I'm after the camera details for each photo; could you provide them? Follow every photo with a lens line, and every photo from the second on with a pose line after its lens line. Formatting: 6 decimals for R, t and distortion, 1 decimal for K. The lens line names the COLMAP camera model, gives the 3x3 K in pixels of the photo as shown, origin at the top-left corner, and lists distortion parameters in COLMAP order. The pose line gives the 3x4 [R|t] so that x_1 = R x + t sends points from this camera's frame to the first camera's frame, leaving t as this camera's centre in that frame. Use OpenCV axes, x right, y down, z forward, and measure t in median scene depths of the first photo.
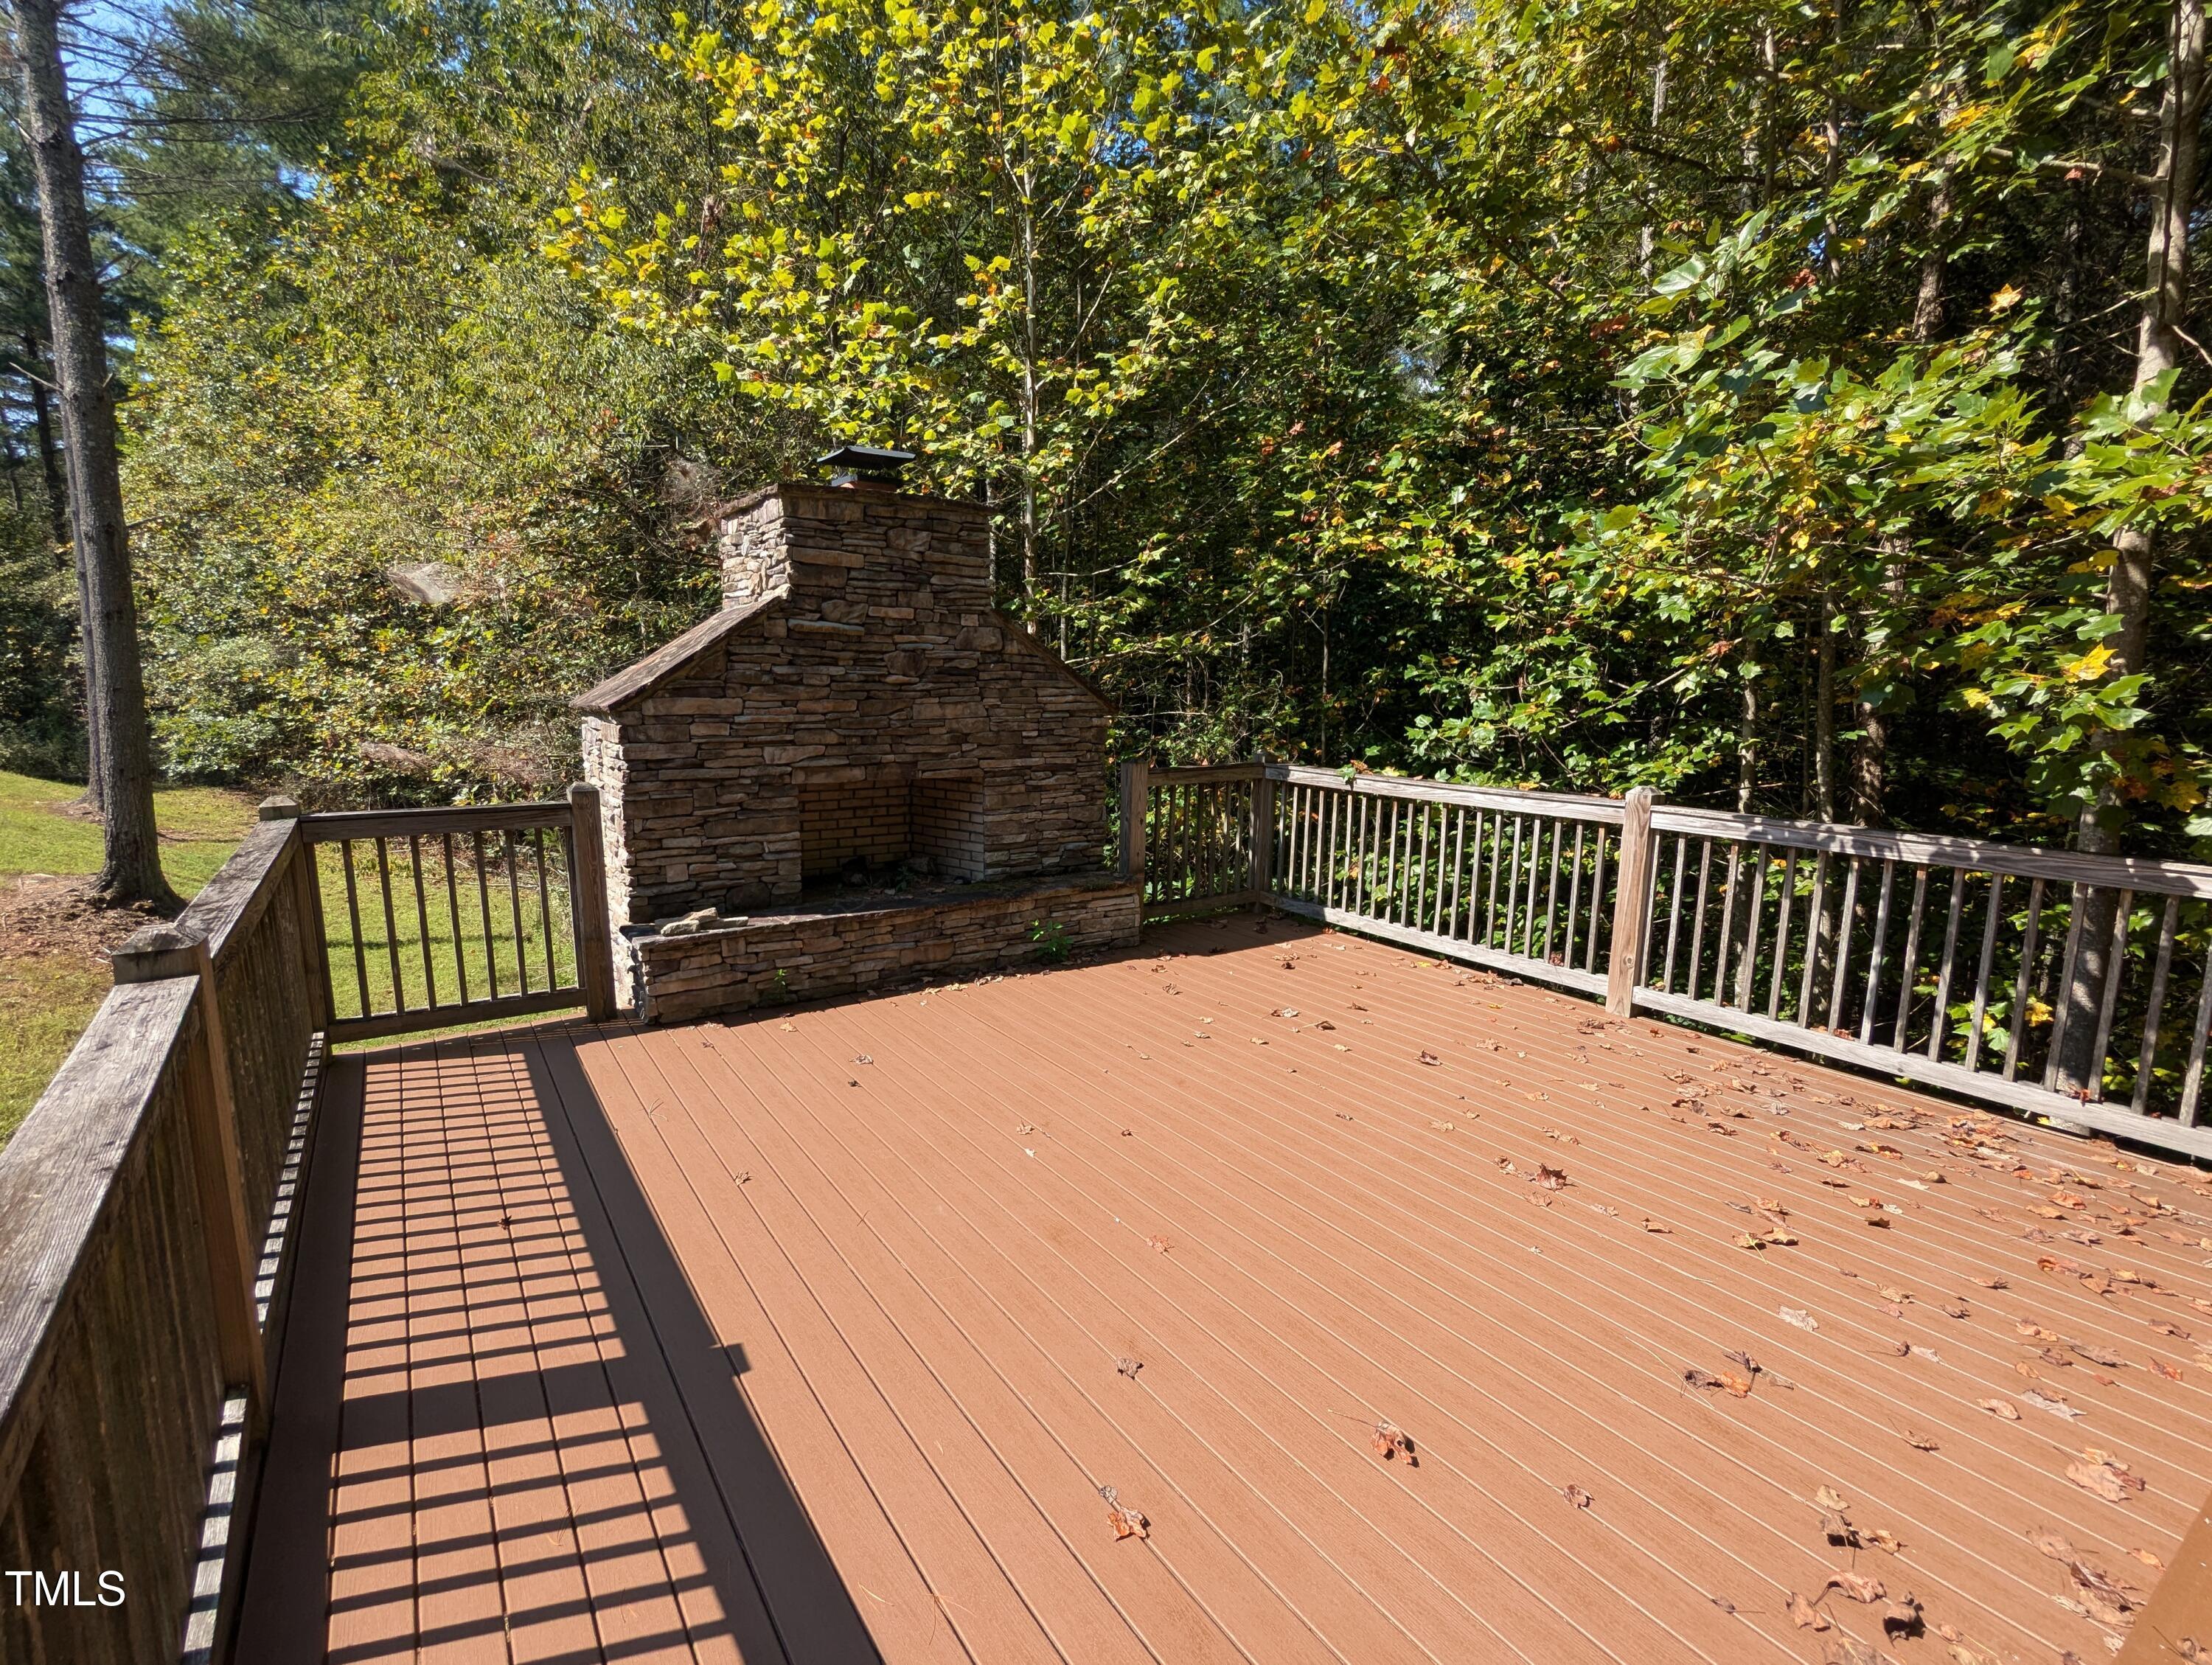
lens RADIAL K [[1058.3, 0, 1105.7], [0, 1058.3, 842.7], [0, 0, 1]] dist [0.001755, -0.001646]
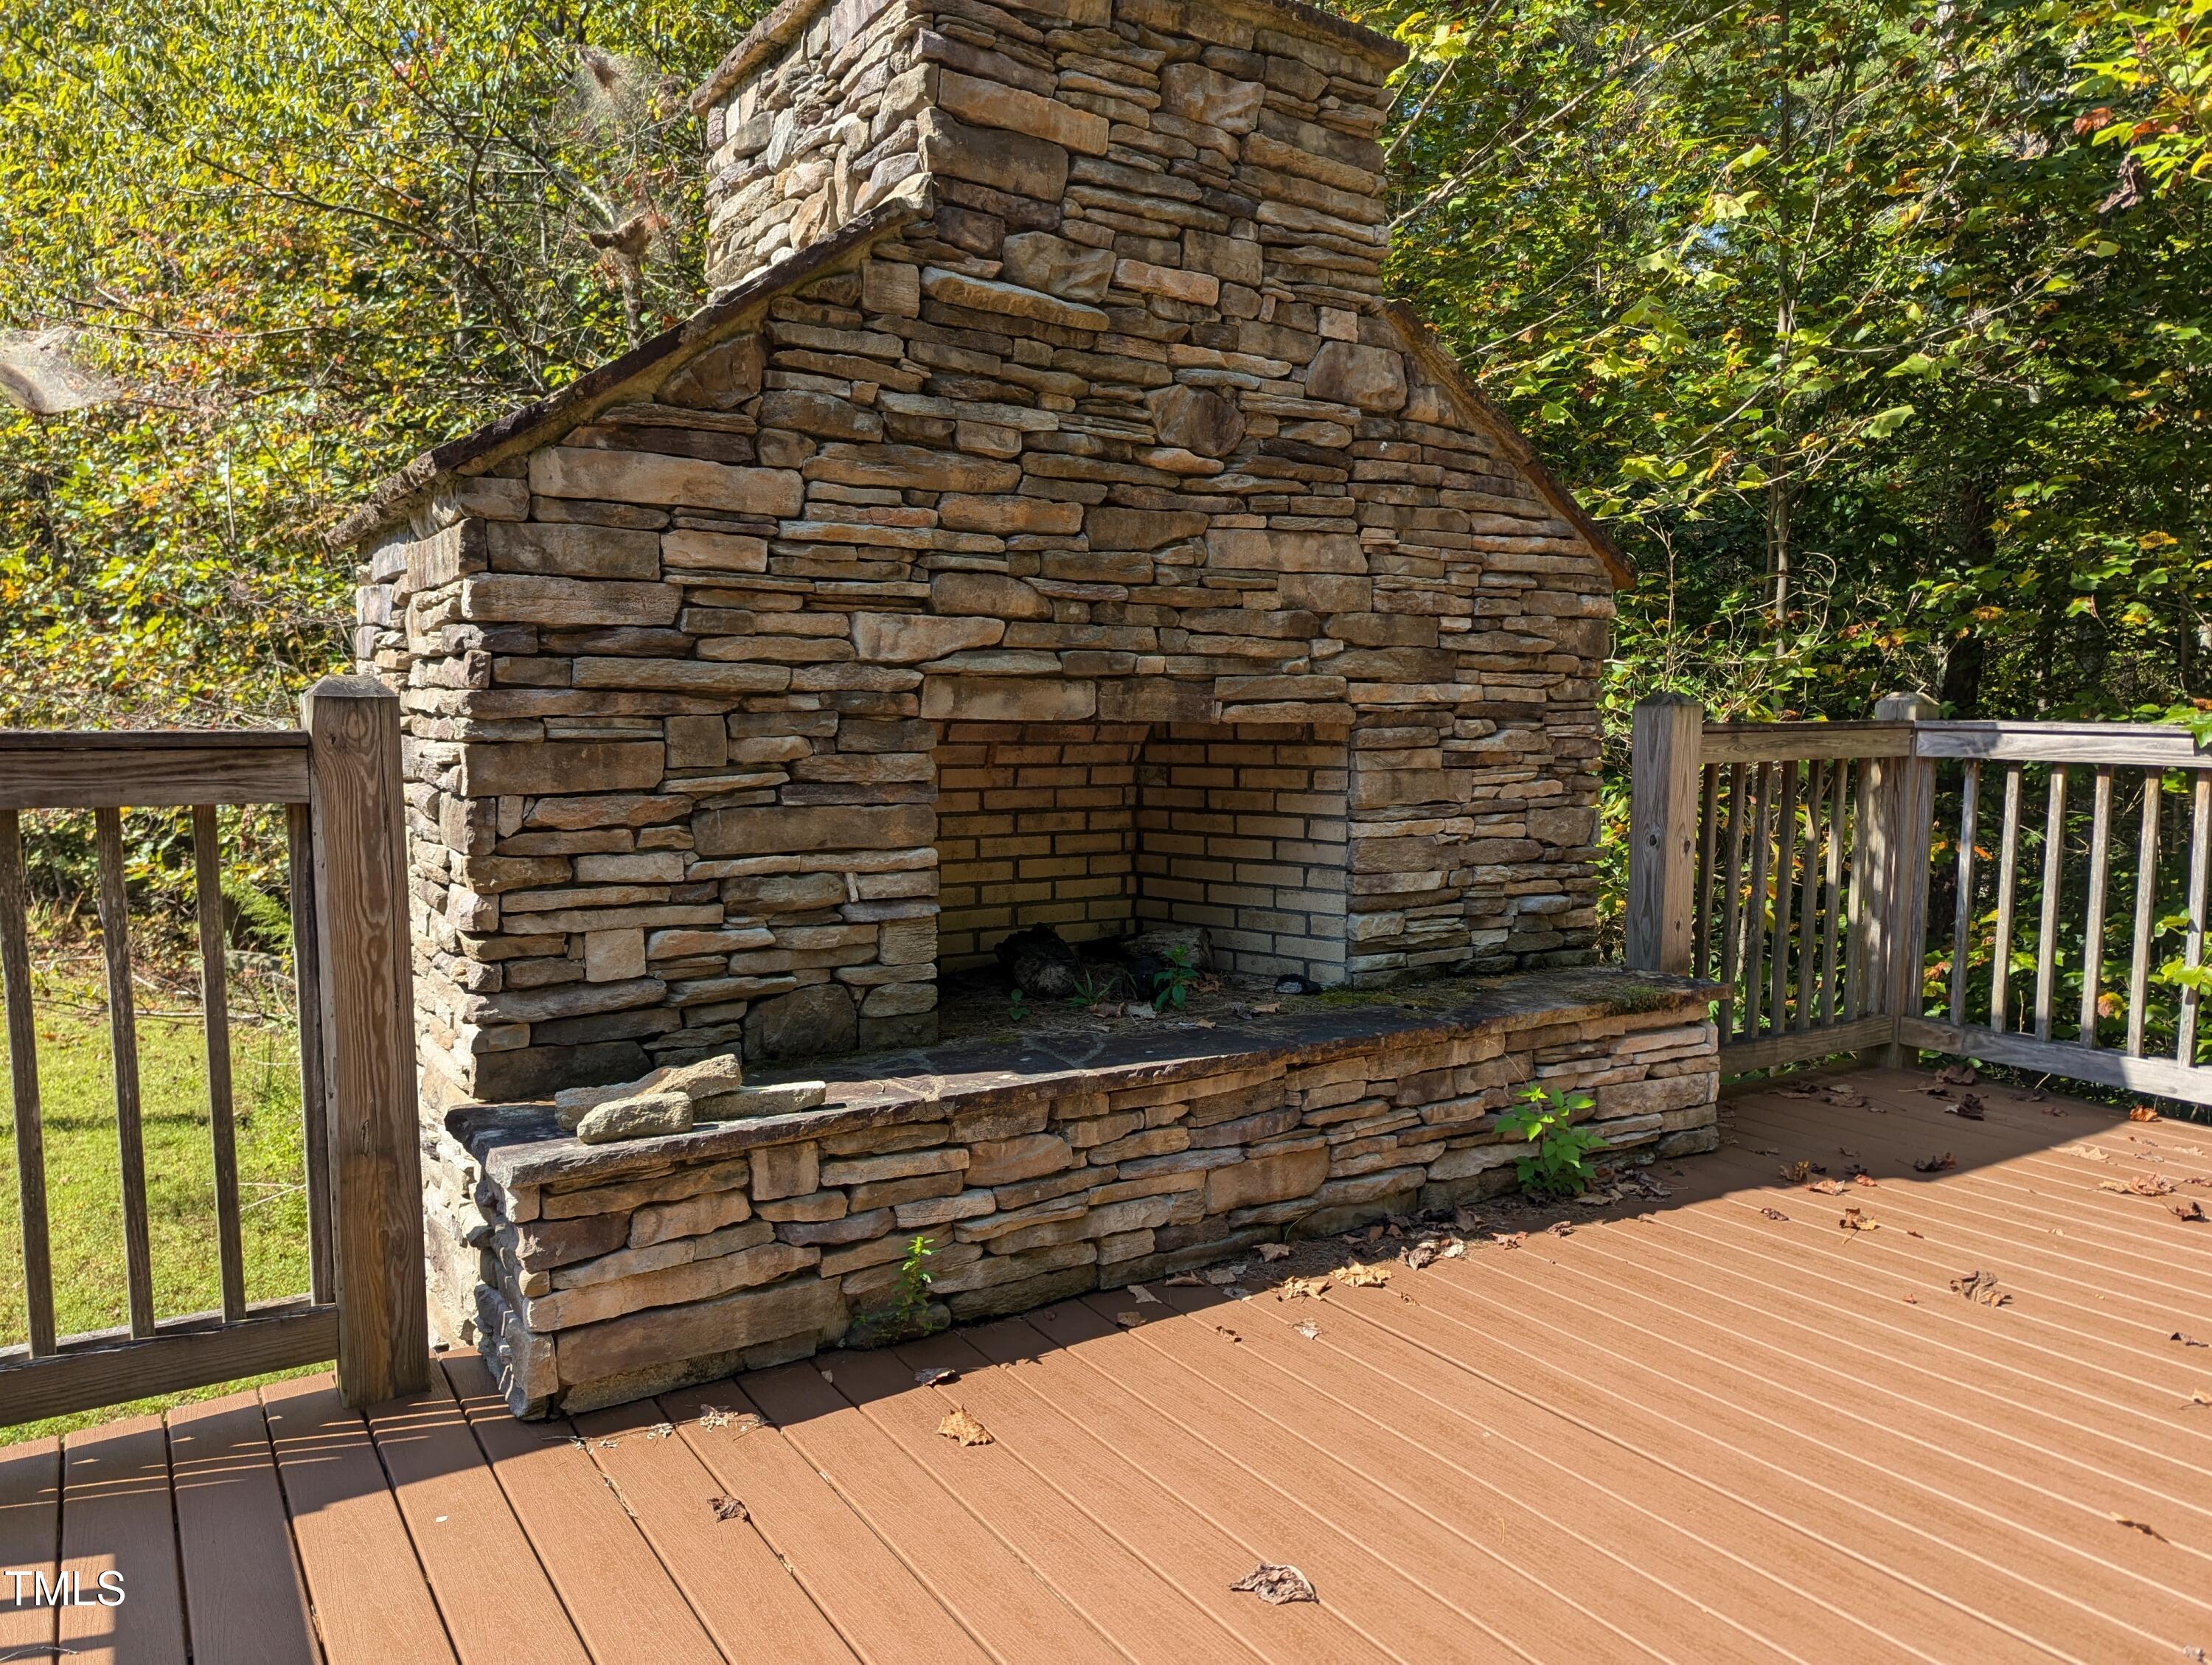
lens RADIAL K [[1559.5, 0, 1113.2], [0, 1559.5, 846.0], [0, 0, 1]] dist [0.071880, -0.057098]
pose [[0.999852, -0.003450, -0.016834, -0.225445], [0.002220, 0.997365, -0.072512, 0.029950], [0.017039, 0.072464, 0.997225, 0.469114]]
